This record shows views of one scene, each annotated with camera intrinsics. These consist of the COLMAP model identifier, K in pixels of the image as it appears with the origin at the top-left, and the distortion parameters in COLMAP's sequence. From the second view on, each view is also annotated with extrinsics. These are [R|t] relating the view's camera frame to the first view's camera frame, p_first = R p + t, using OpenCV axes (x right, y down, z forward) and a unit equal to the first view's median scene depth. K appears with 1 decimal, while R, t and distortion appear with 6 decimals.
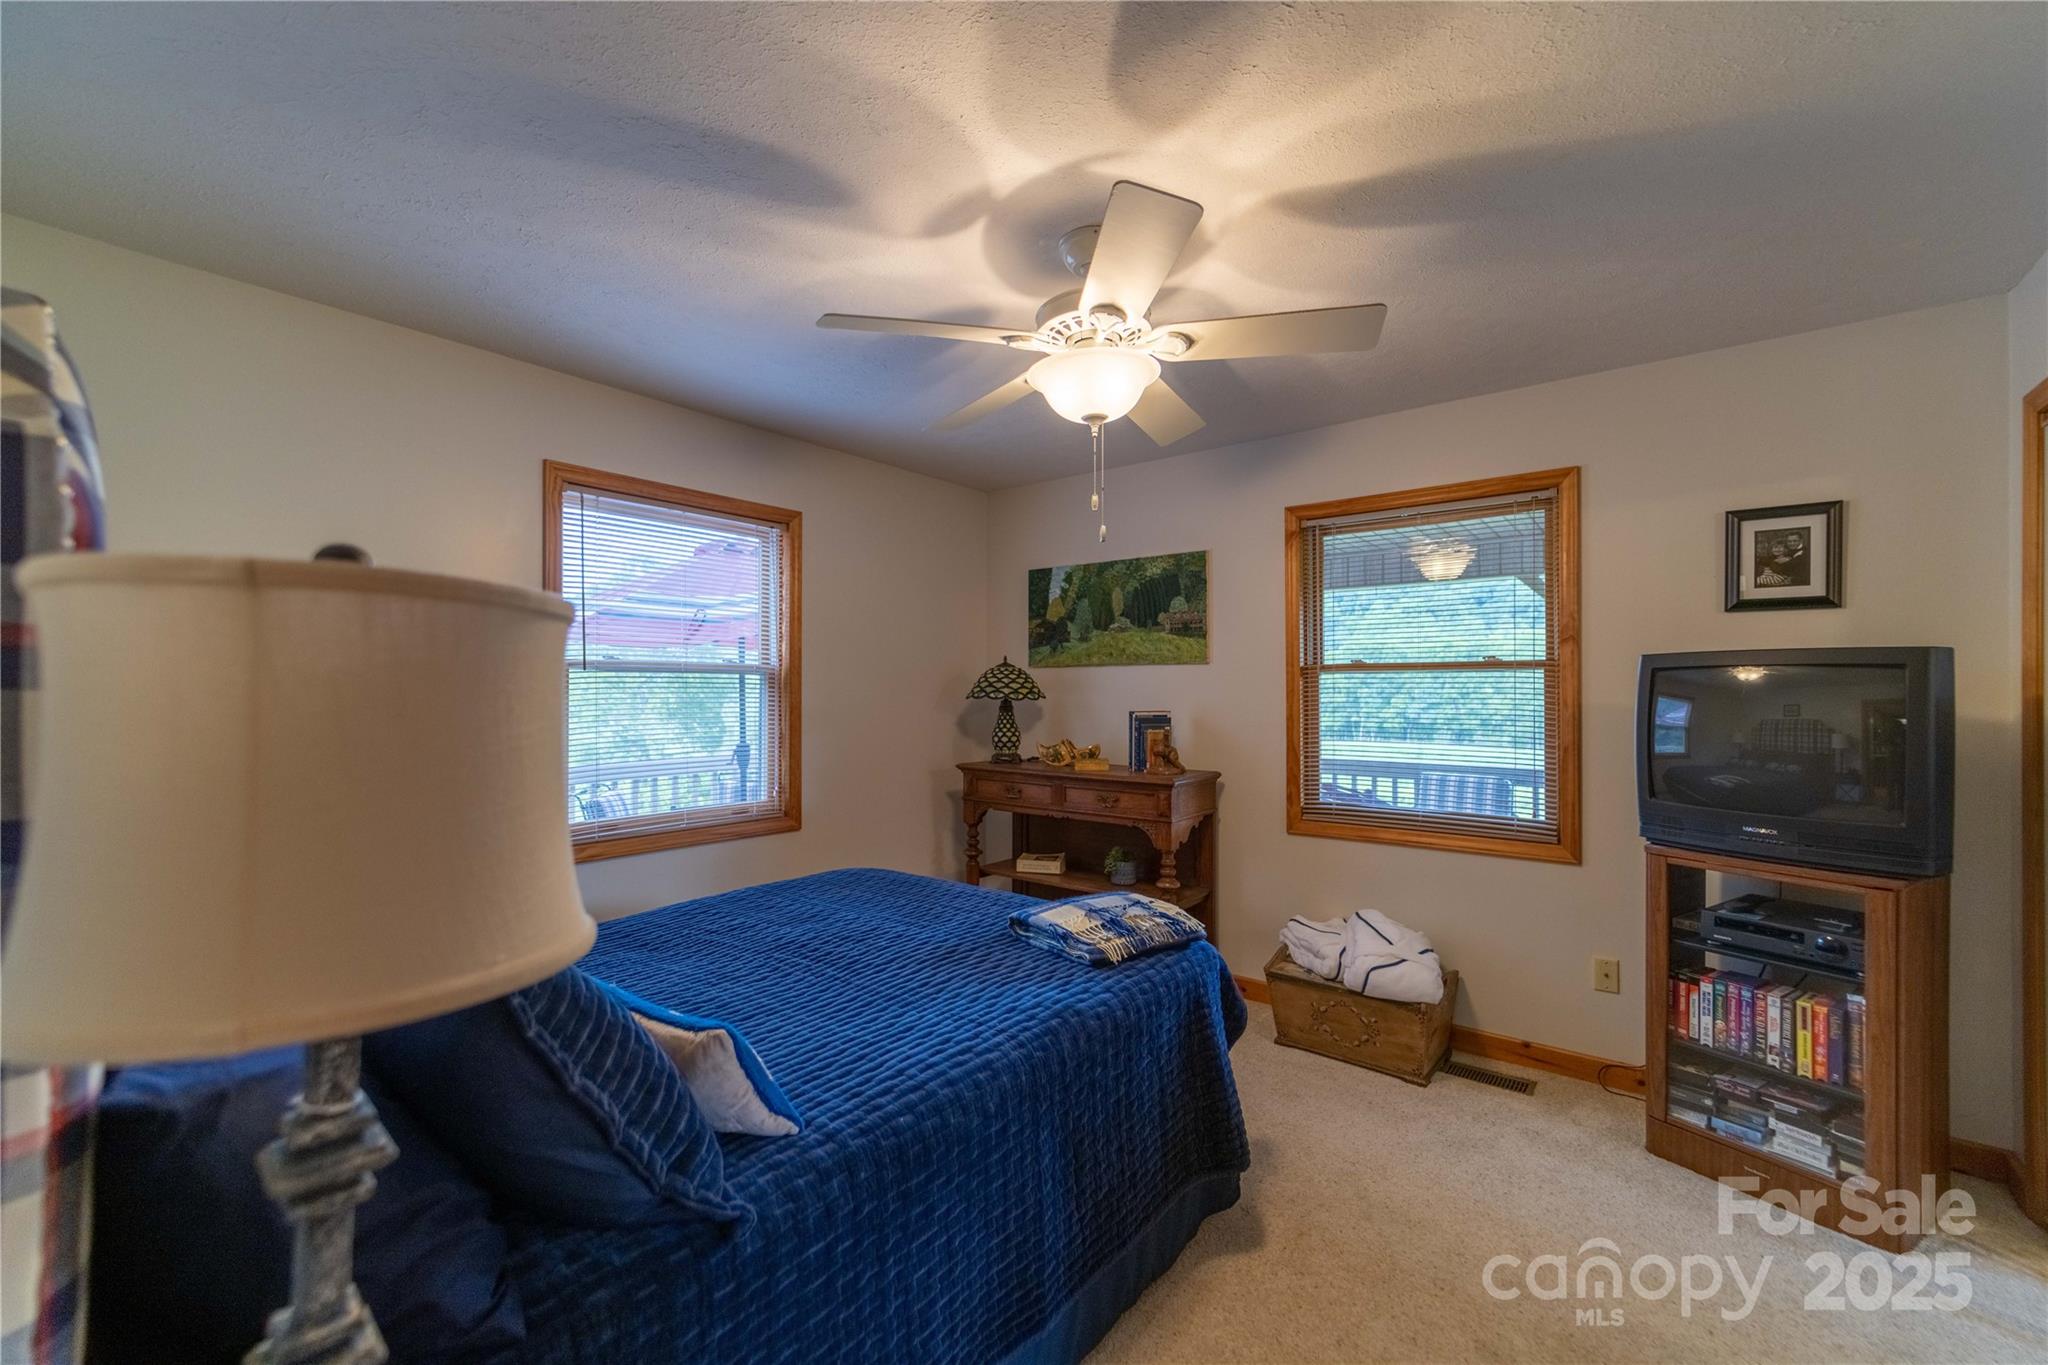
lens RADIAL K [[826.9, 0, 1024.0], [0, 826.9, 682.5], [0, 0, 1]] dist [0.001216, 0.000020]
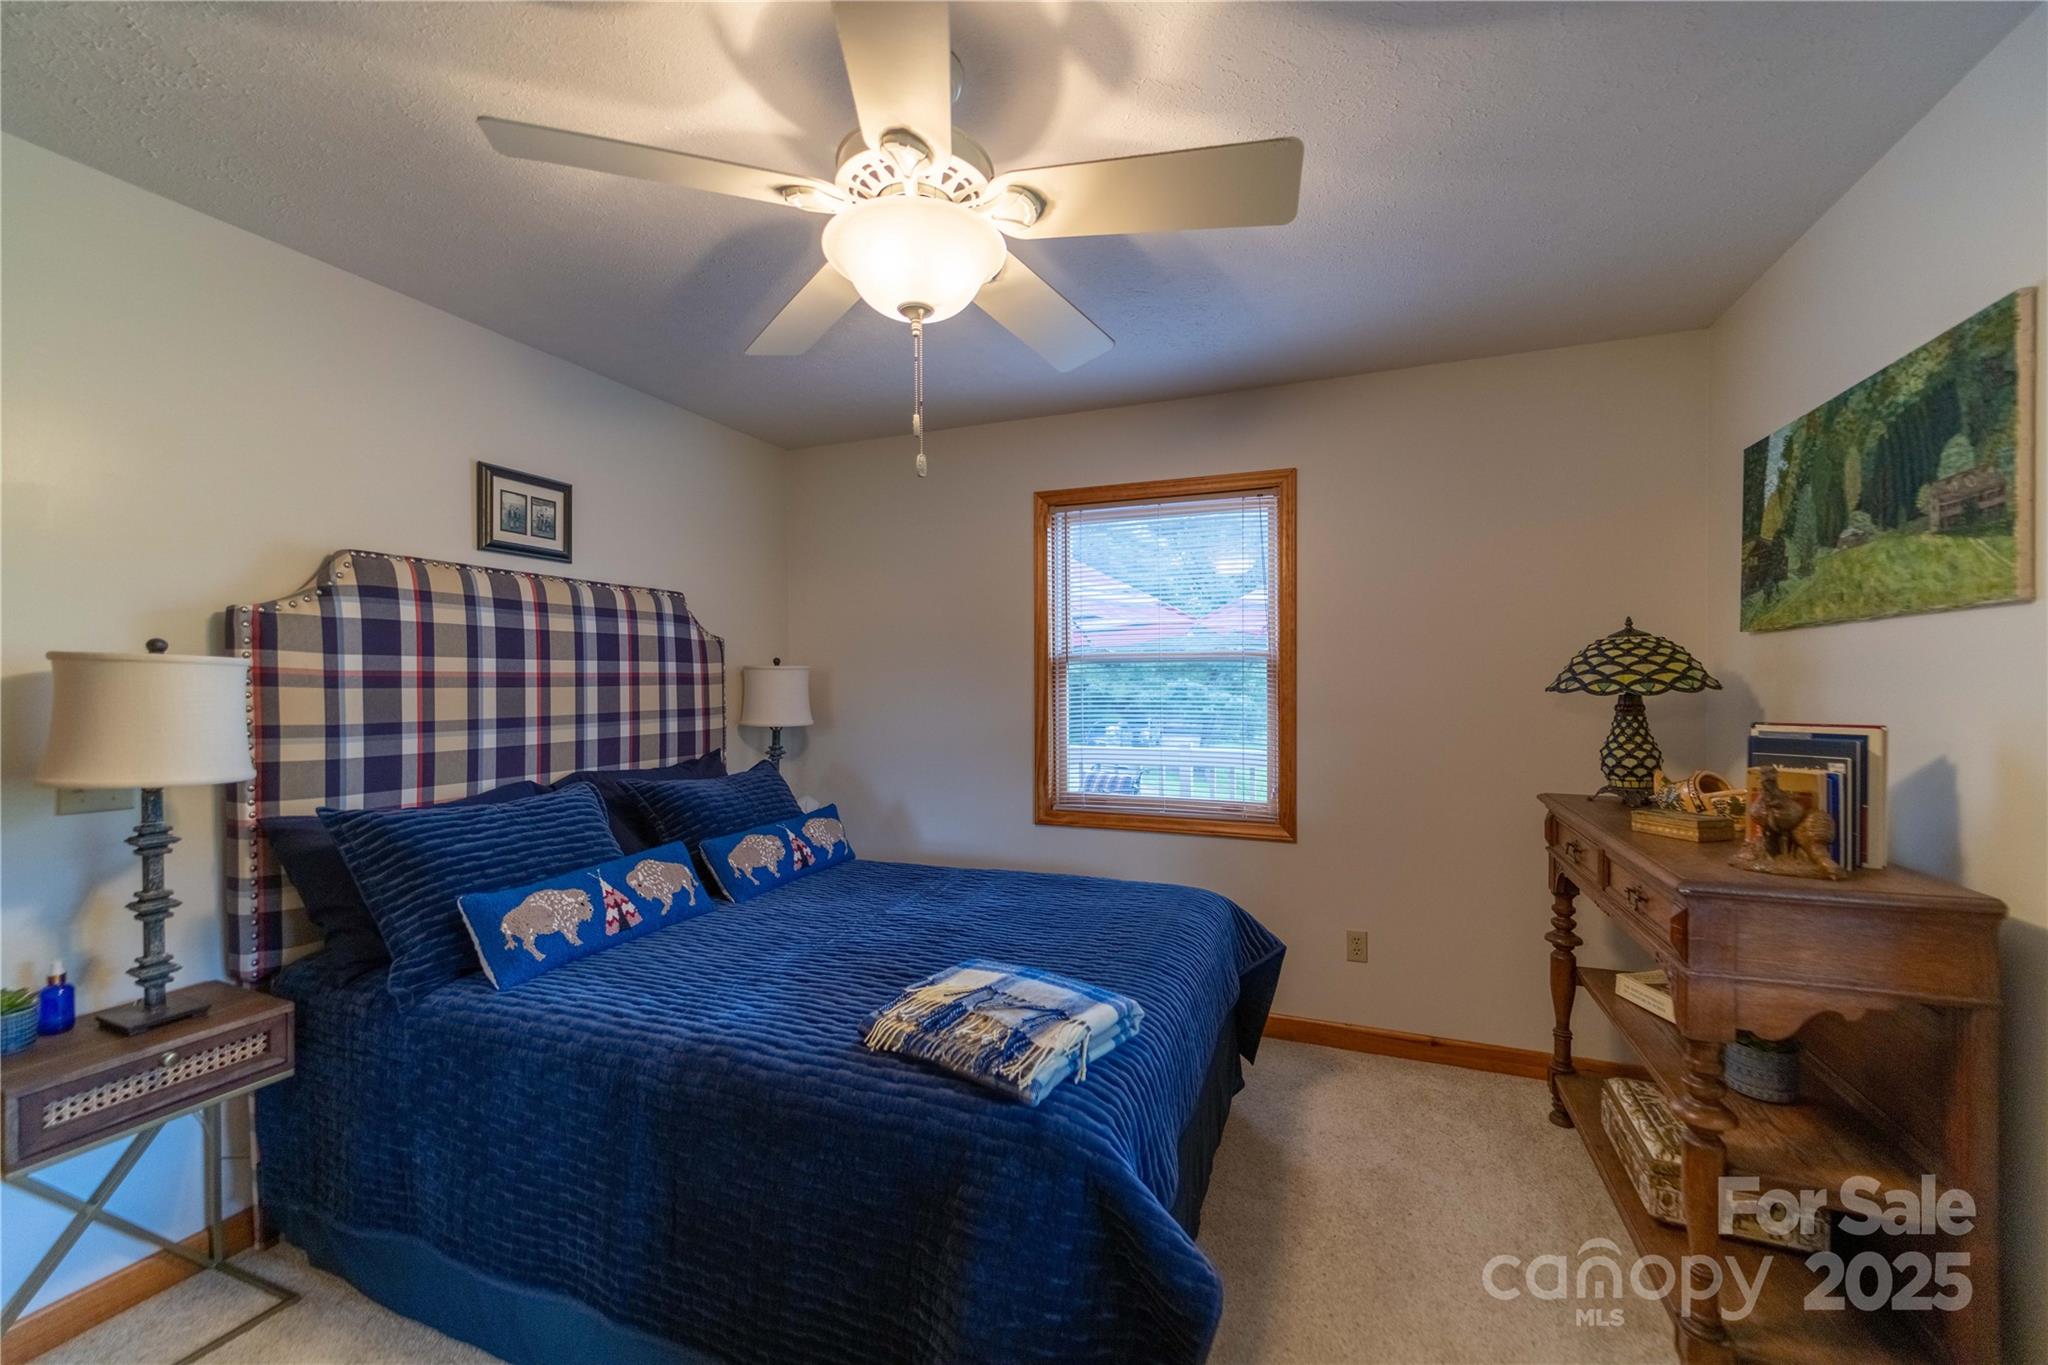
lens RADIAL K [[820.2, 0, 1026.3], [0, 820.2, 687.0], [0, 0, 1]] dist [0.003019, -0.001531]
pose [[0.289979, 0.006192, -0.957013, 0.414682], [0.014507, 0.999836, 0.010865, 0.003824], [0.956923, -0.017034, 0.289841, 0.446981]]
